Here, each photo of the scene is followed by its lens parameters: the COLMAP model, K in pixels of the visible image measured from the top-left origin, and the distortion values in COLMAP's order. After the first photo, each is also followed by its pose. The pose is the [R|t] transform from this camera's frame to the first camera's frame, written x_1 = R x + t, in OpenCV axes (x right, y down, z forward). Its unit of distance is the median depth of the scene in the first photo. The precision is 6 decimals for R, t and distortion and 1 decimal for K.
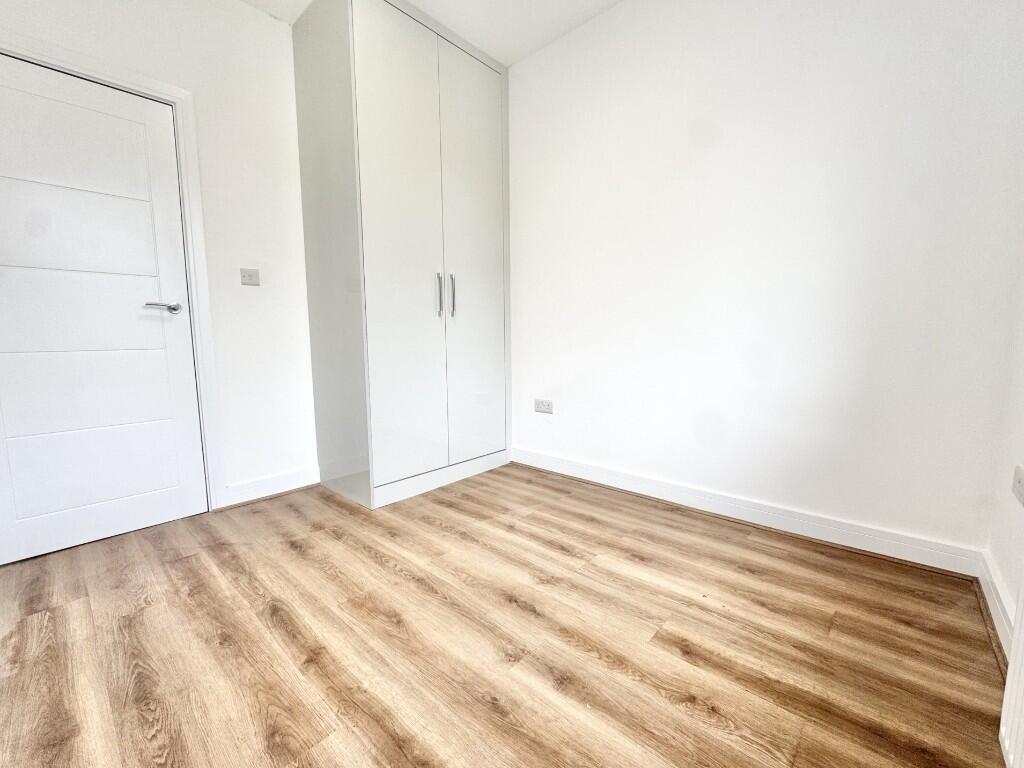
lens RADIAL K [[414.9, 0, 506.1], [0, 414.9, 381.1], [0, 0, 1]] dist [0.000192, 0.000000]
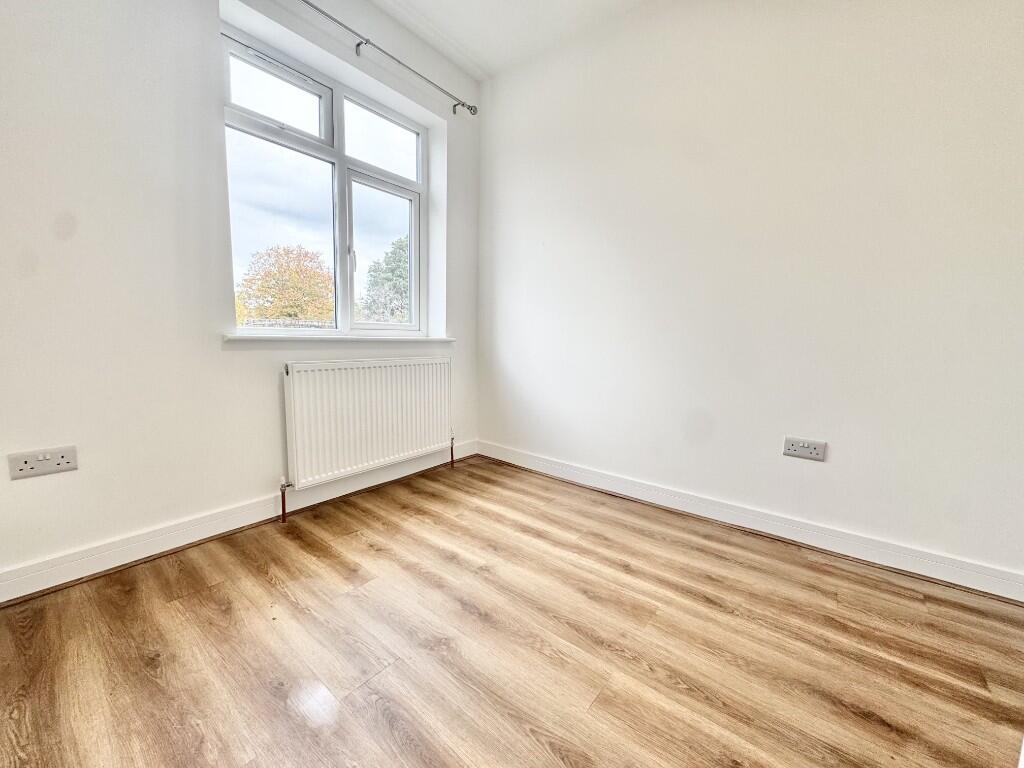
lens RADIAL K [[414.9, 0, 506.1], [0, 414.9, 381.1], [0, 0, 1]] dist [0.000192, 0.000000]
pose [[-0.998137, -0.003034, -0.060941, 0.025931], [-0.016133, 0.976341, 0.215634, -0.215121], [0.058845, 0.216215, -0.974571, 1.949702]]
